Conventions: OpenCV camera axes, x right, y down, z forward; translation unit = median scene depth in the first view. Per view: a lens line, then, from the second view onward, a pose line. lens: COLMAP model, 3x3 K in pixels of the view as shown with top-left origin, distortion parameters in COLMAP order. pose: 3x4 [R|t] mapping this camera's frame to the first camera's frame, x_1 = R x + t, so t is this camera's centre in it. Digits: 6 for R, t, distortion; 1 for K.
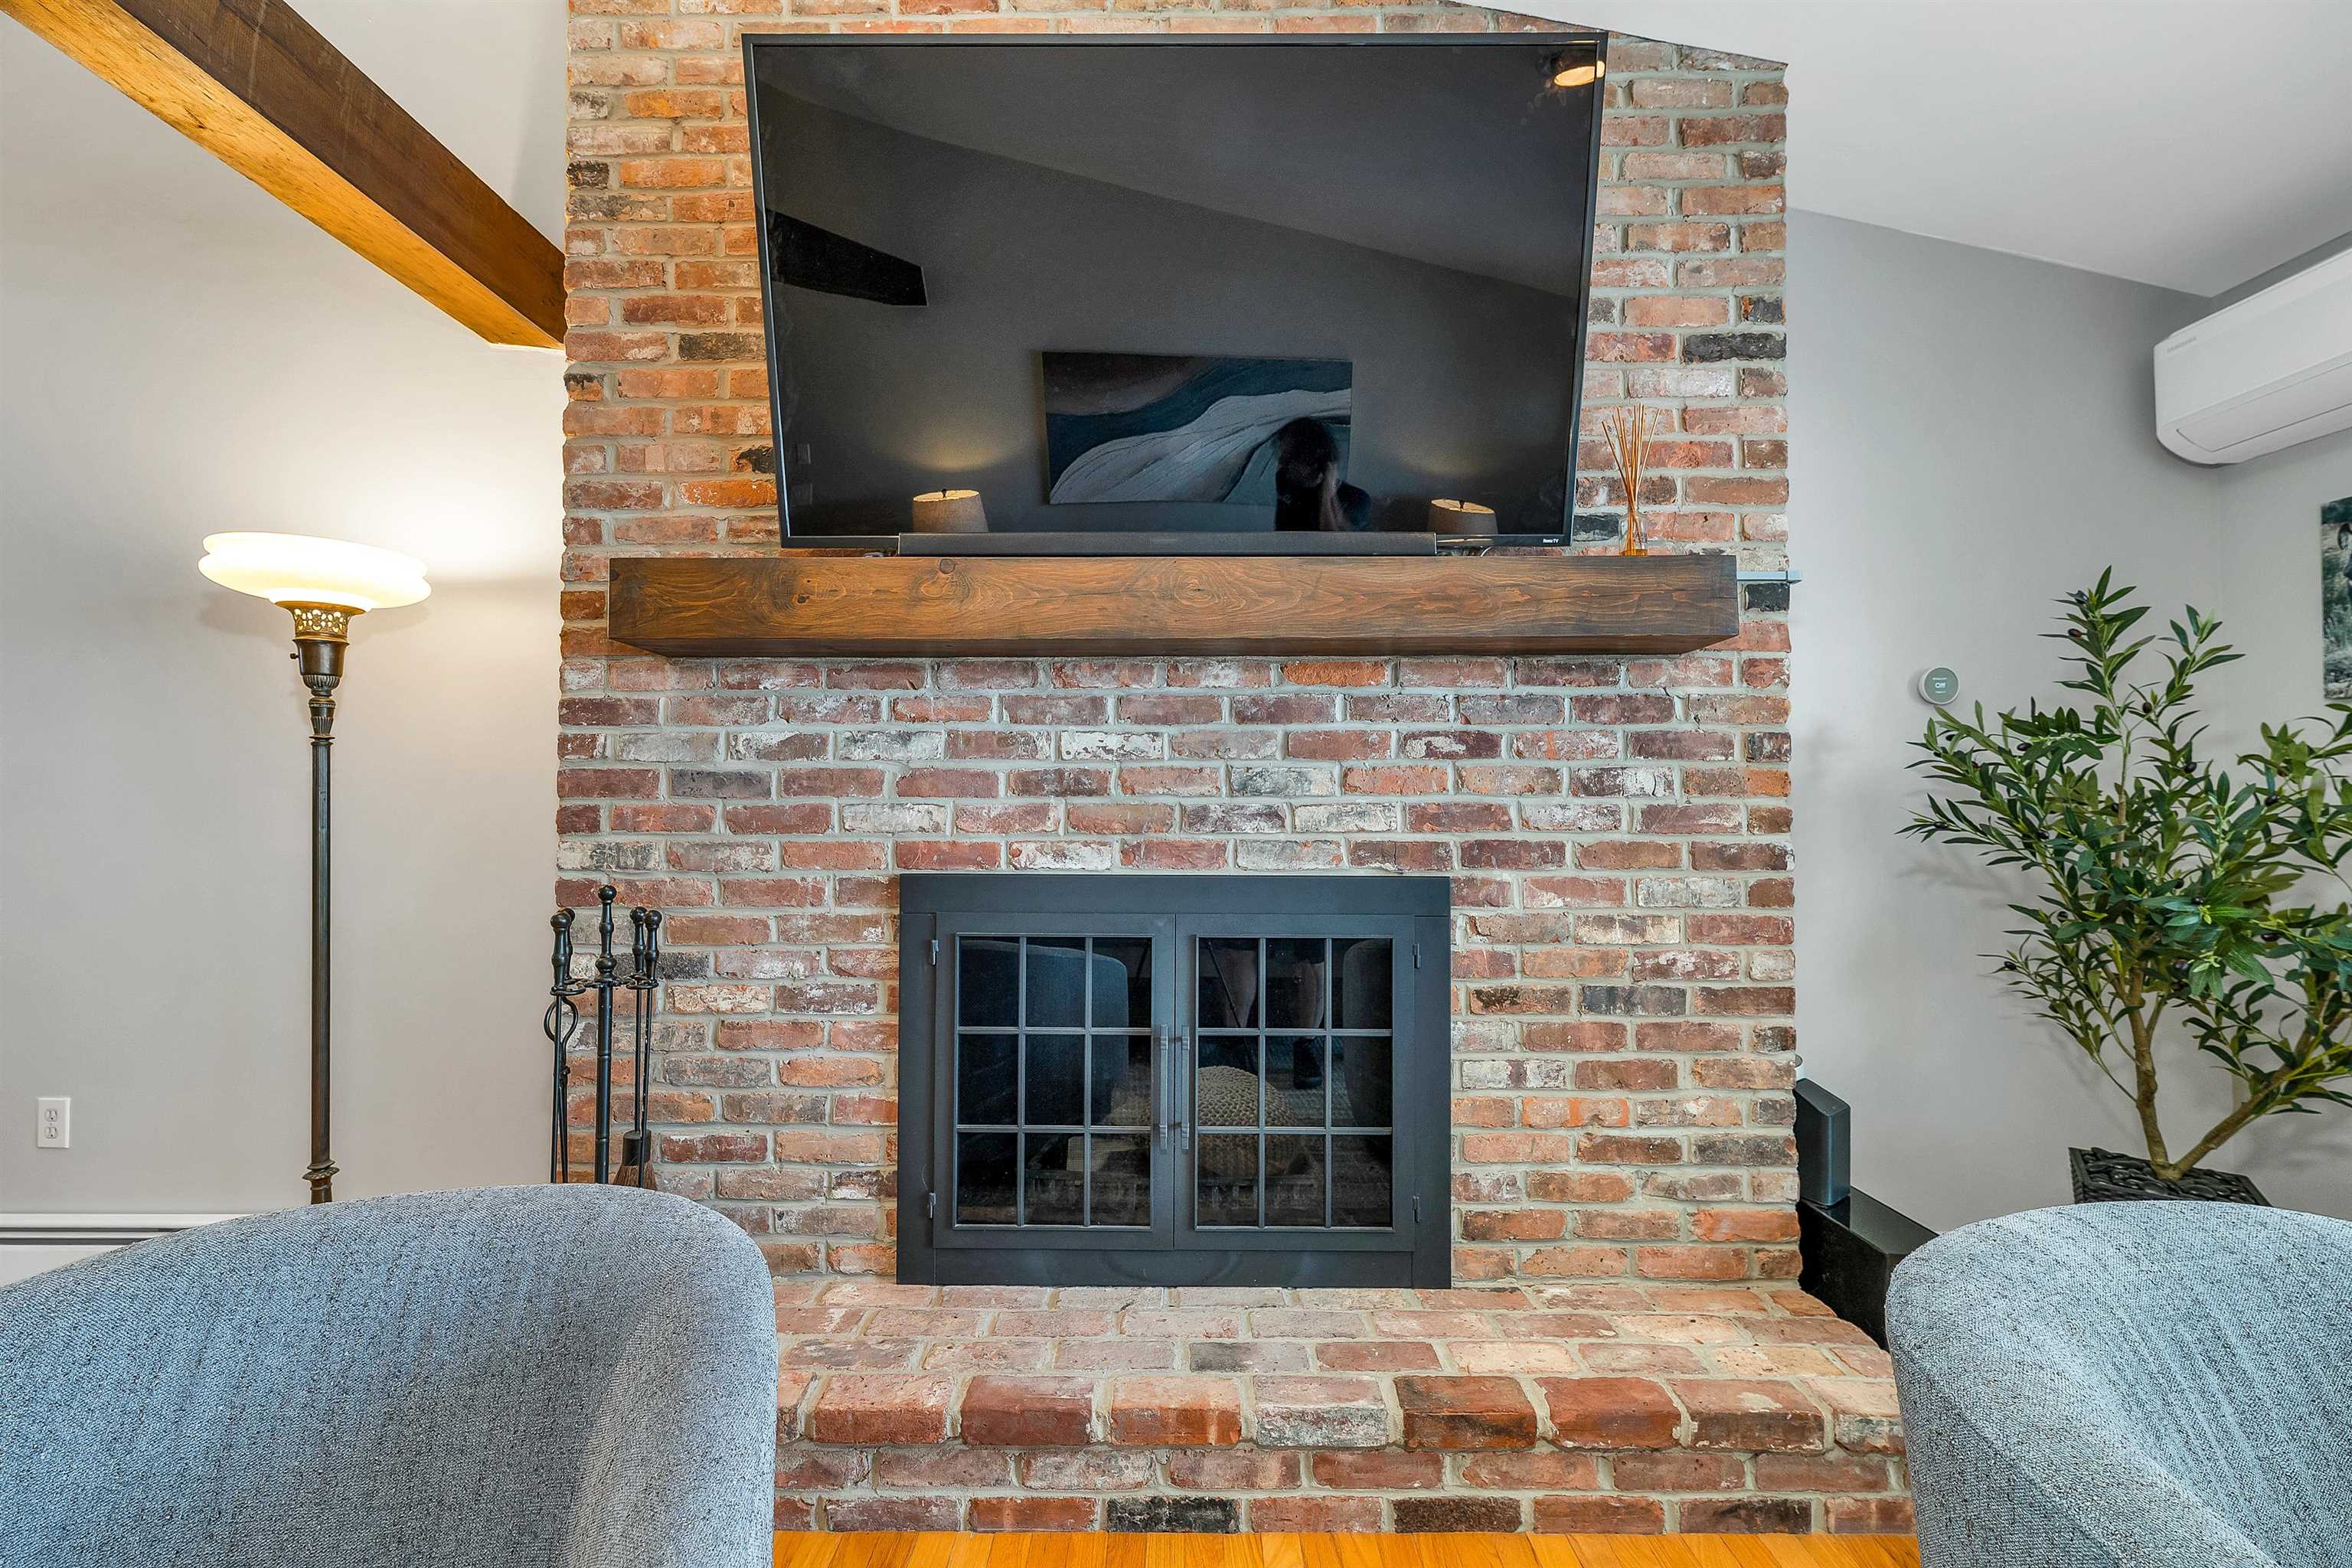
lens RADIAL K [[972.2, 0, 1169.2], [0, 972.2, 788.1], [0, 0, 1]] dist [0.001224, 0.000735]
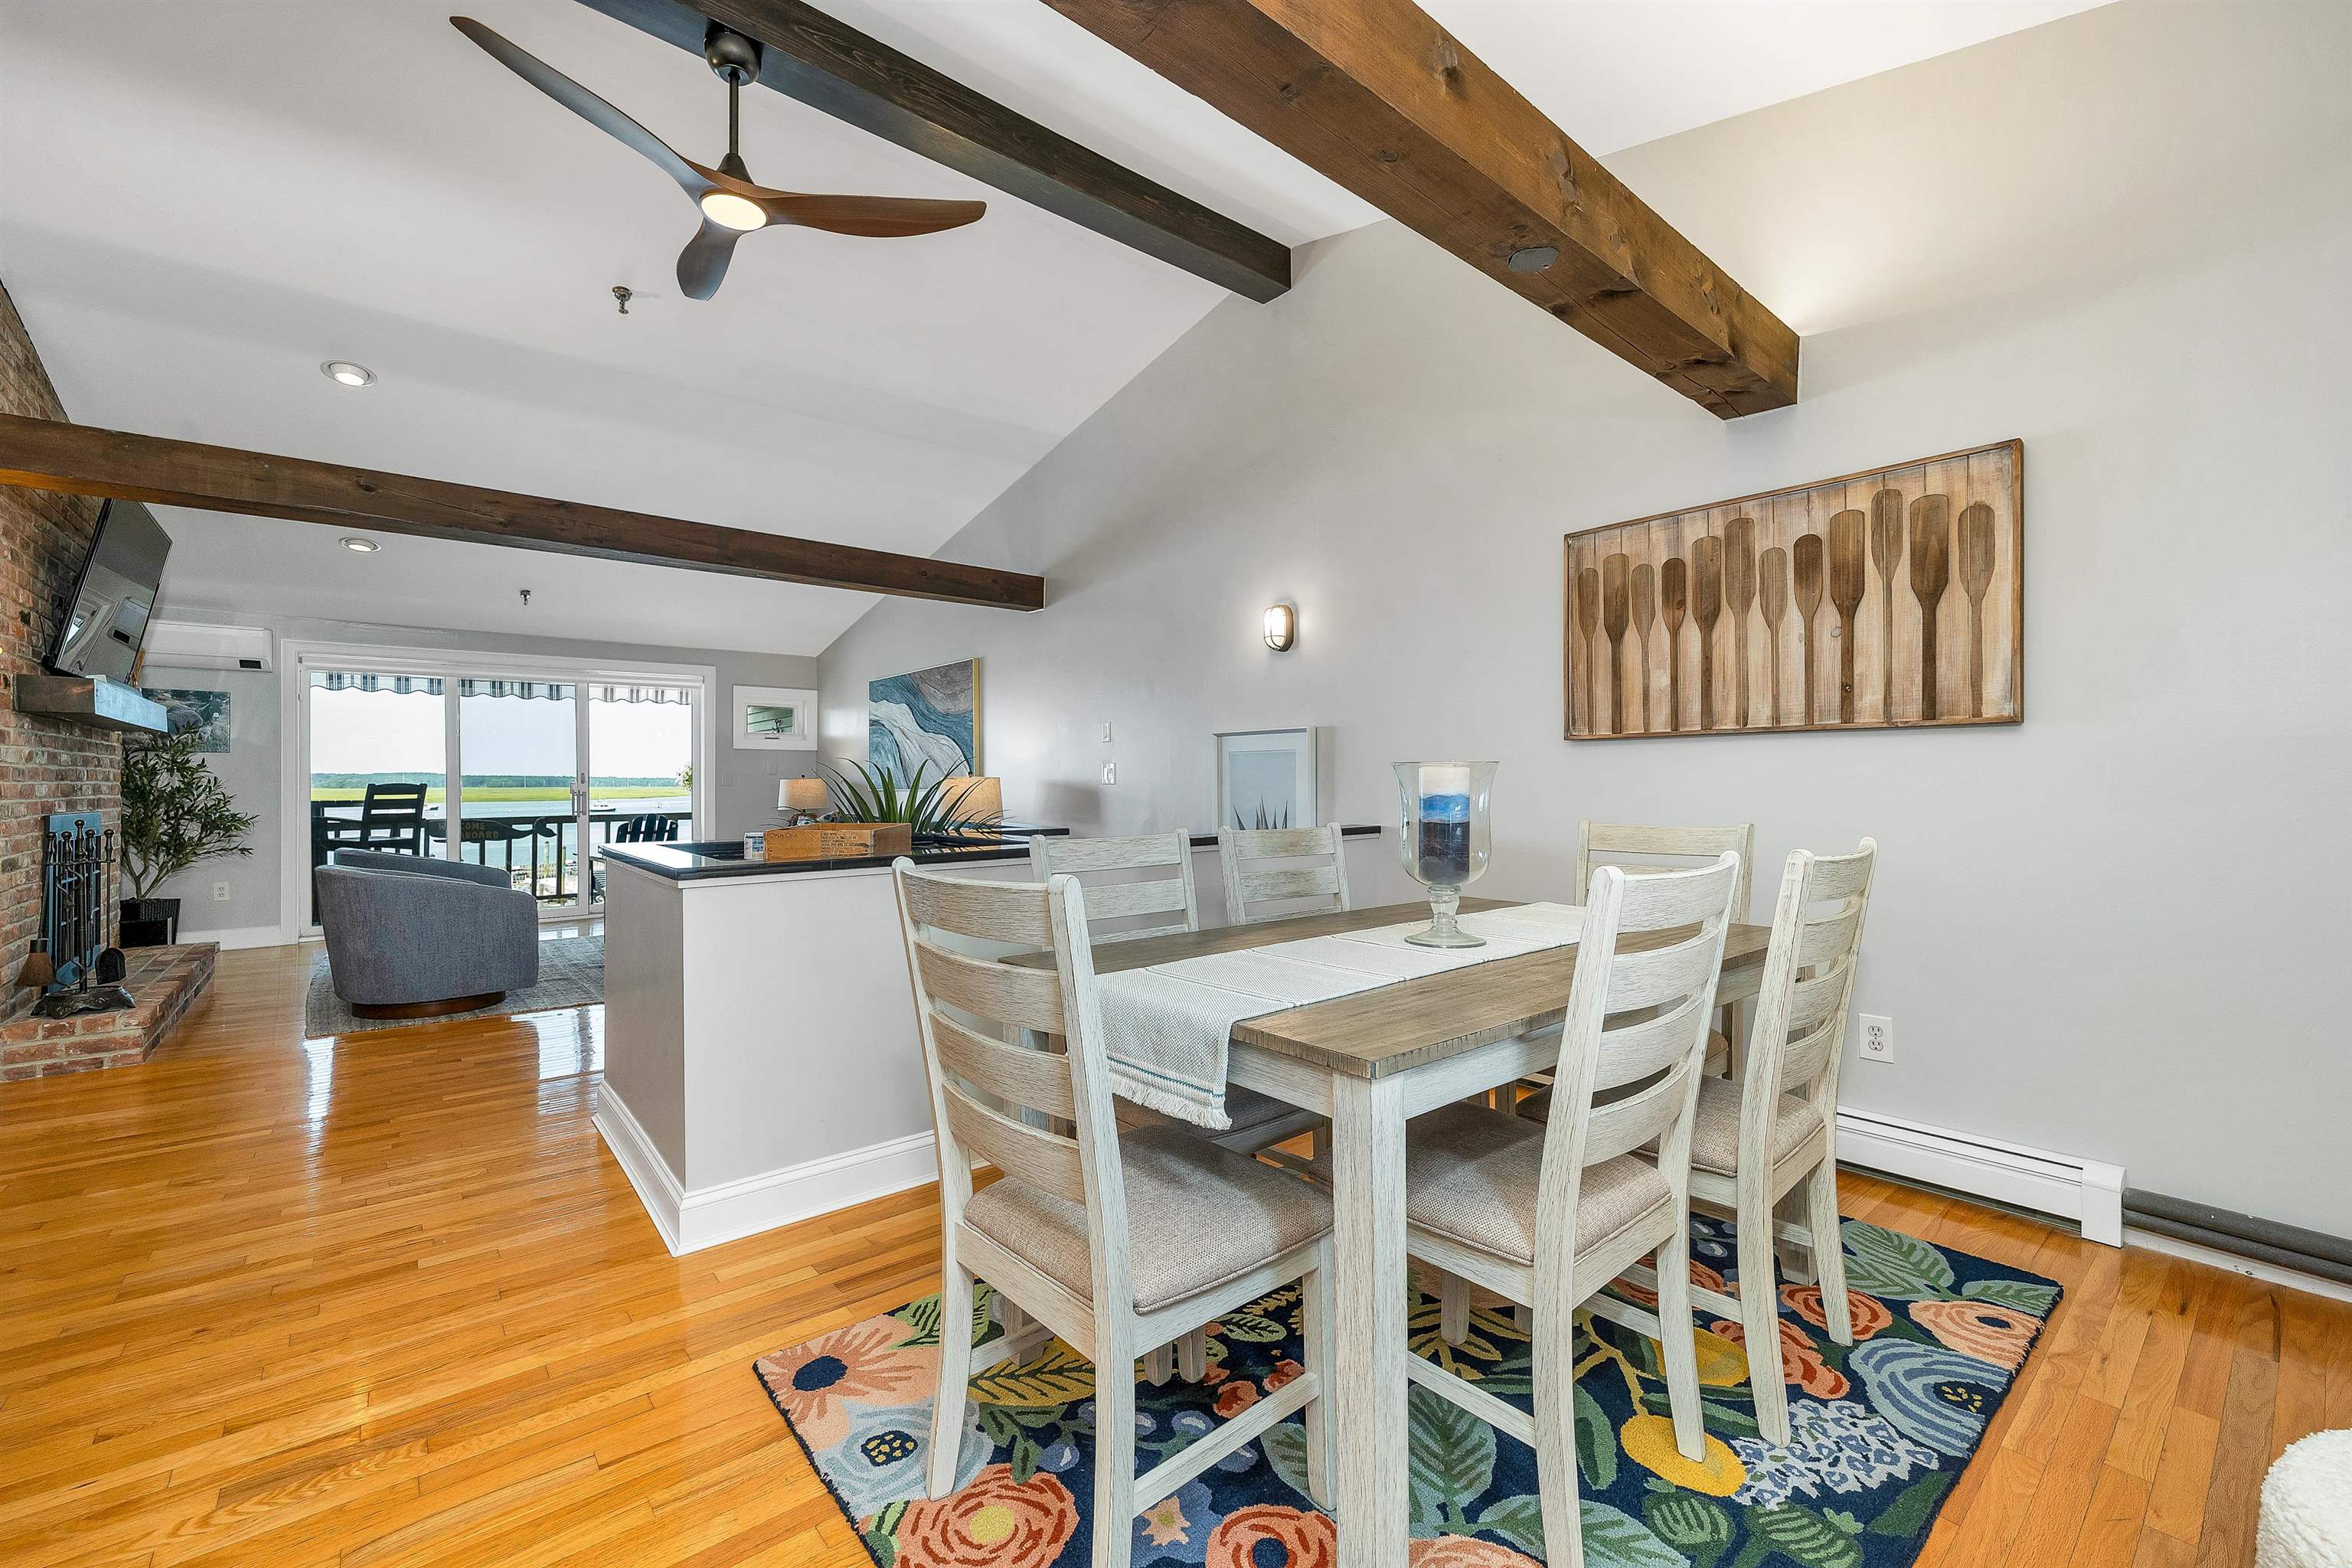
lens RADIAL K [[972.2, 0, 1180.9], [0, 972.2, 780.4], [0, 0, 1]] dist [0.001224, 0.000735]
pose [[-0.644625, 0.004244, 0.764487, -3.593977], [-0.016098, 0.999688, -0.019124, 0.008120], [-0.764330, -0.024635, -0.644355, 0.457404]]
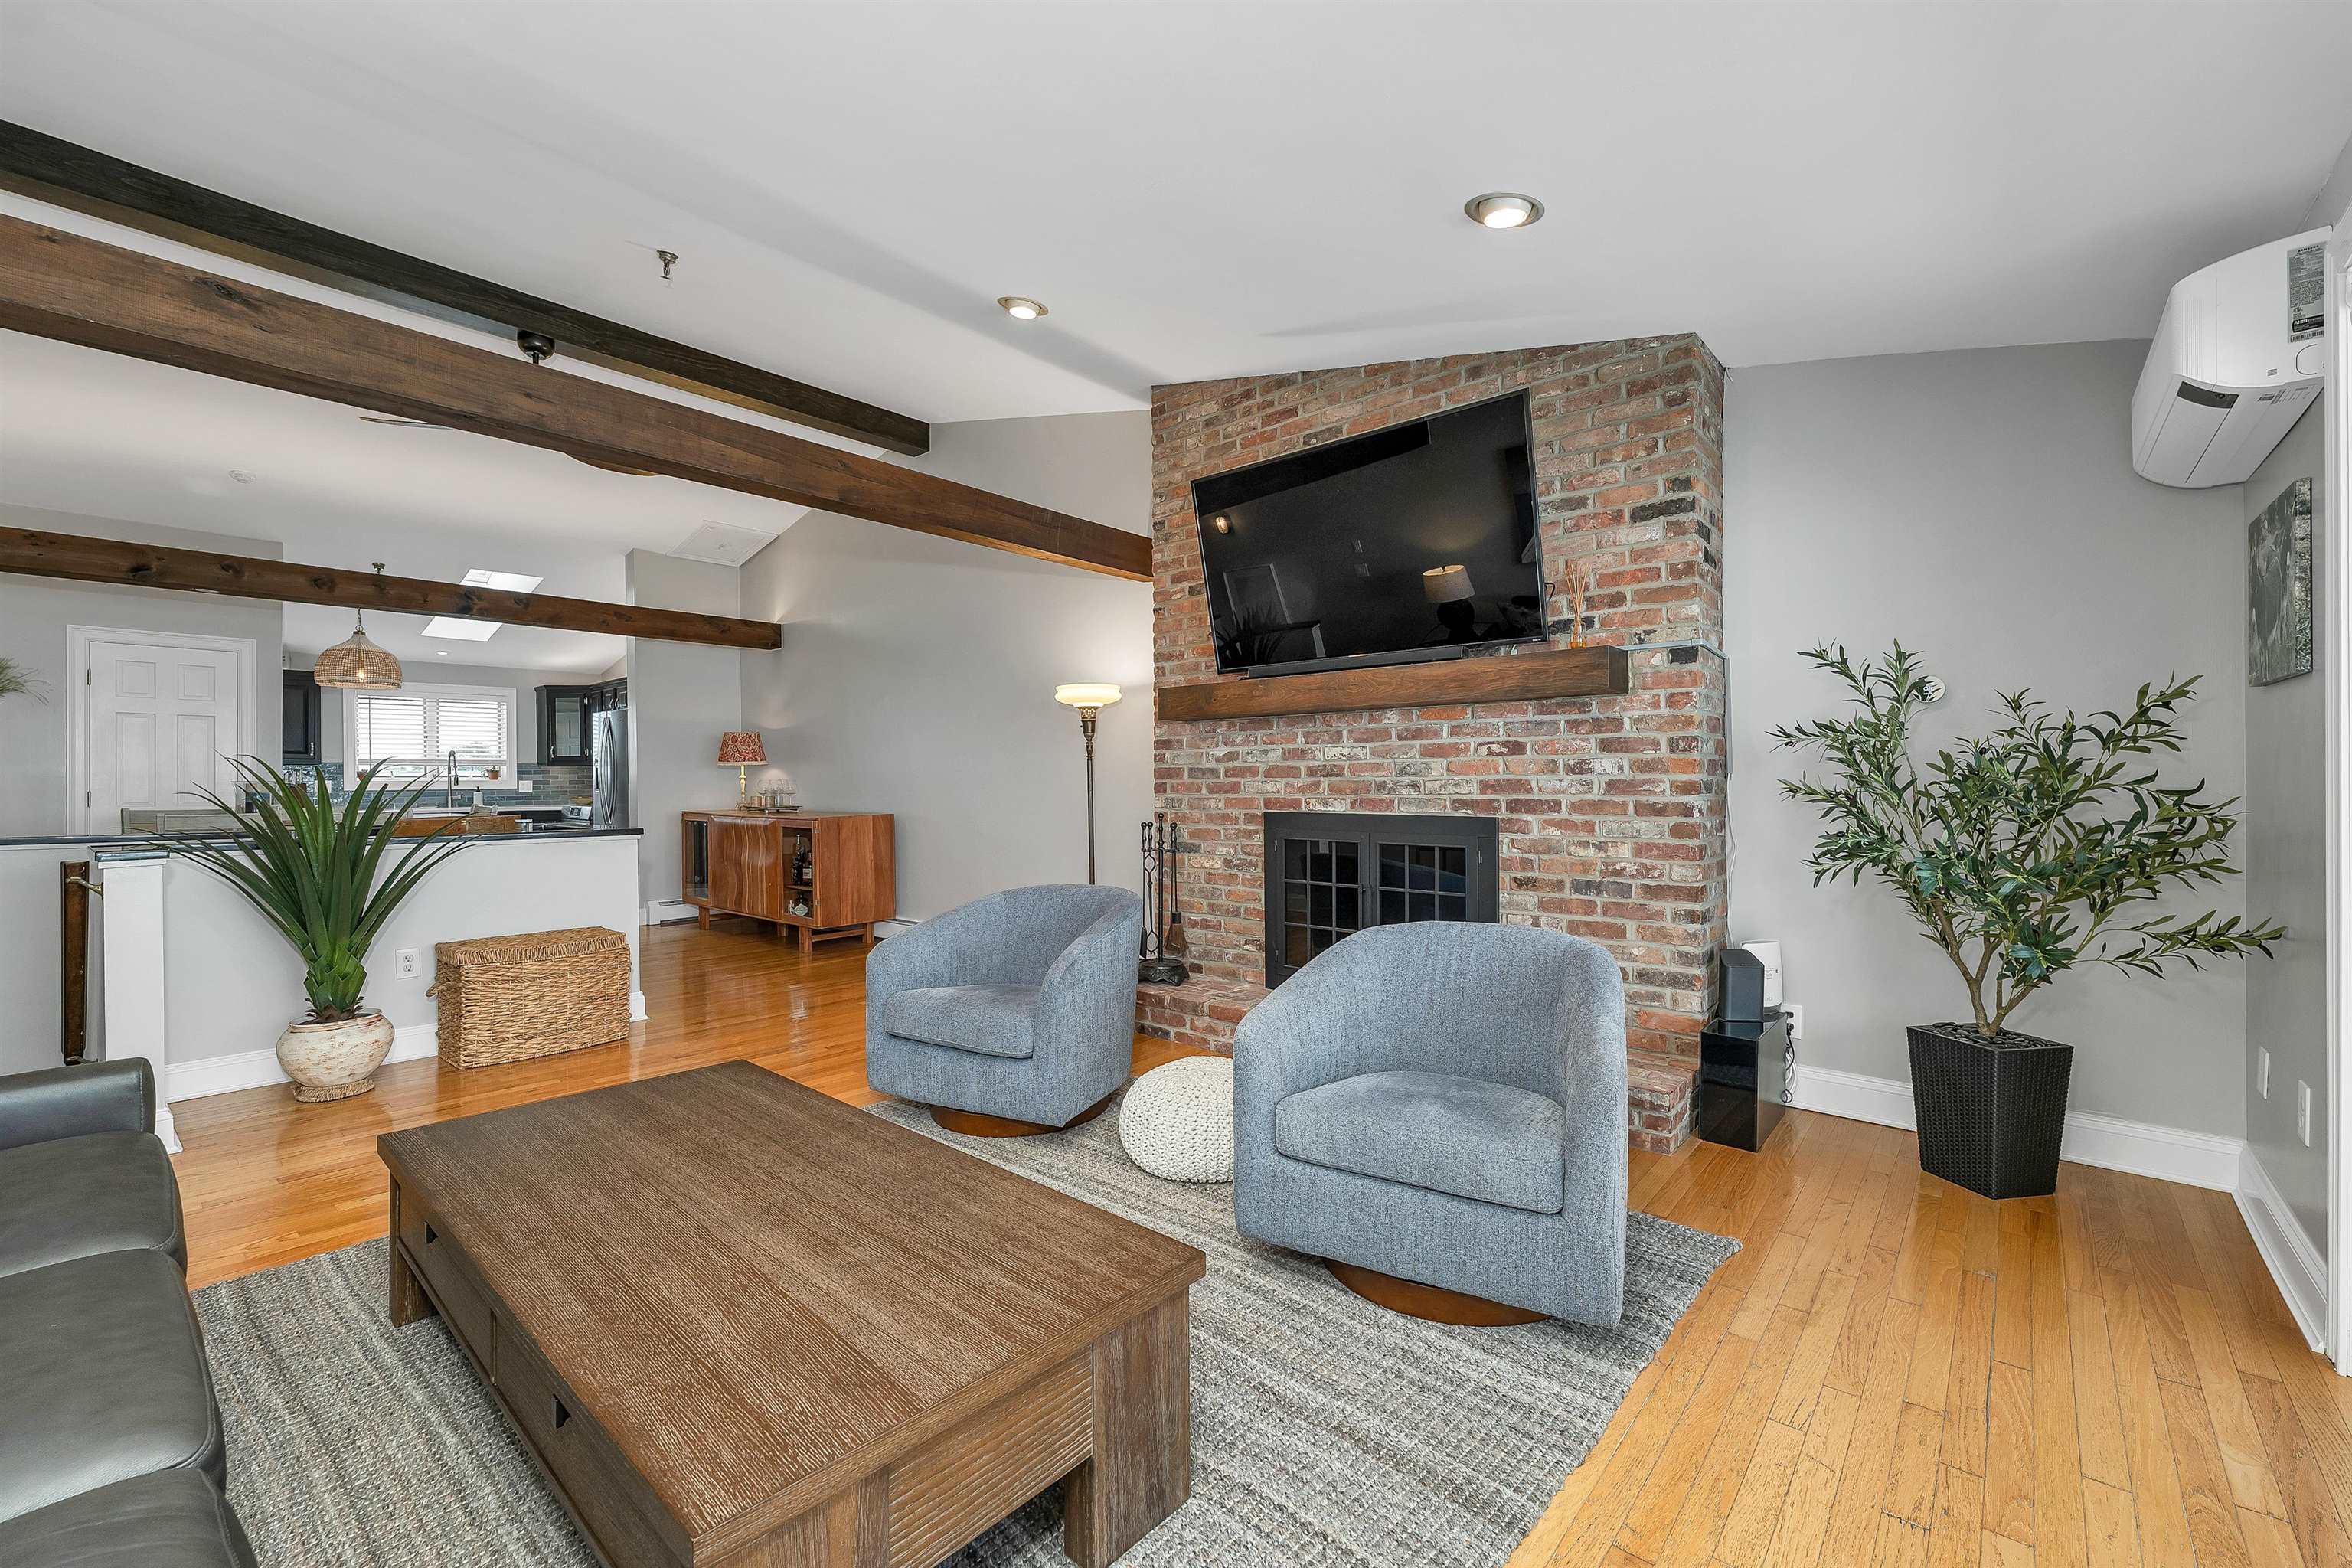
lens RADIAL K [[972.2, 0, 1170.5], [0, 972.2, 782.5], [0, 0, 1]] dist [0.001224, 0.000735]
pose [[0.752648, -0.004791, -0.658406, 1.057083], [0.021649, 0.999613, 0.017473, -0.024879], [0.658067, -0.027404, 0.752460, -0.861894]]
